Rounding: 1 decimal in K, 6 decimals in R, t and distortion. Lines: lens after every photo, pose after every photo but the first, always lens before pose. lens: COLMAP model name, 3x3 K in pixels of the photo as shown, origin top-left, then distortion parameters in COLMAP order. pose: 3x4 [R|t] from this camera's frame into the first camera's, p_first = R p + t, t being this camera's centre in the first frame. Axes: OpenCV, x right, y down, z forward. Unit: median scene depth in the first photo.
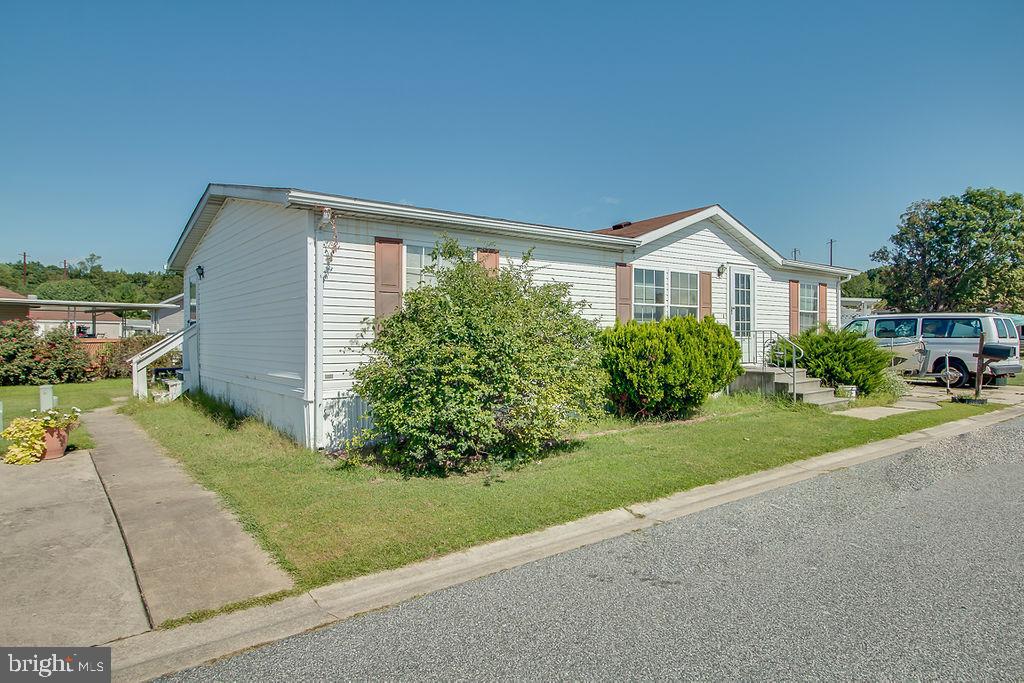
lens RADIAL K [[586.6, 0, 512.0], [0, 586.6, 341.5], [0, 0, 1]] dist [-0.000511, -0.000188]
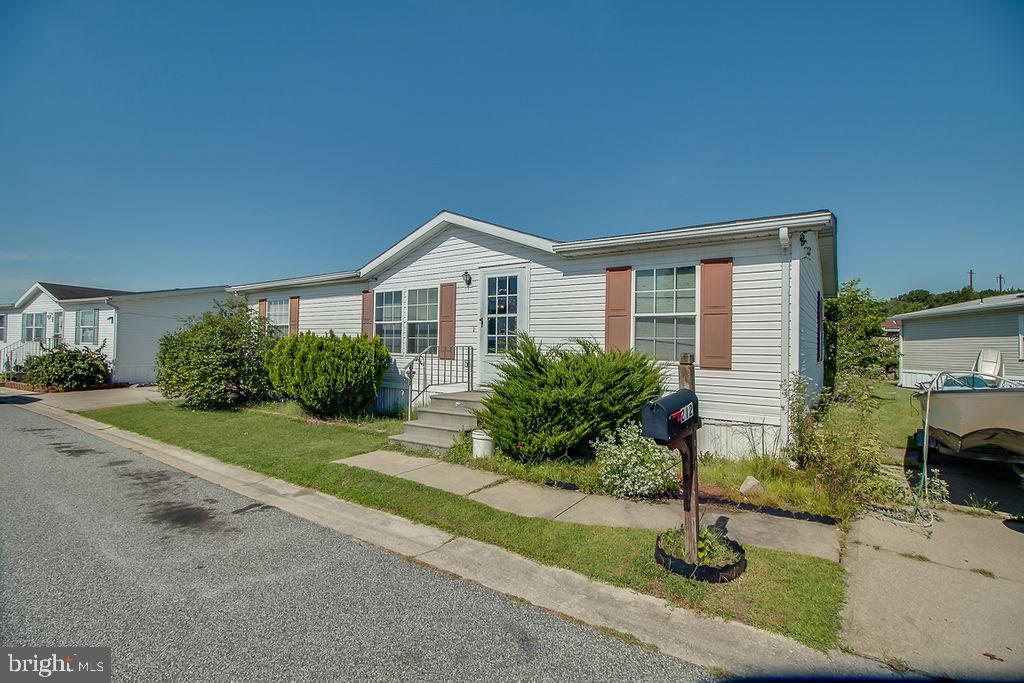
lens RADIAL K [[475.8, 0, 512.0], [0, 475.8, 341.5], [0, 0, 1]] dist [-0.001391, -0.000362]
pose [[0.305487, -0.000990, -0.952196, 1.088648], [-0.024257, 0.999667, -0.008822, -0.021005], [0.951887, 0.025792, 0.305361, 0.864923]]
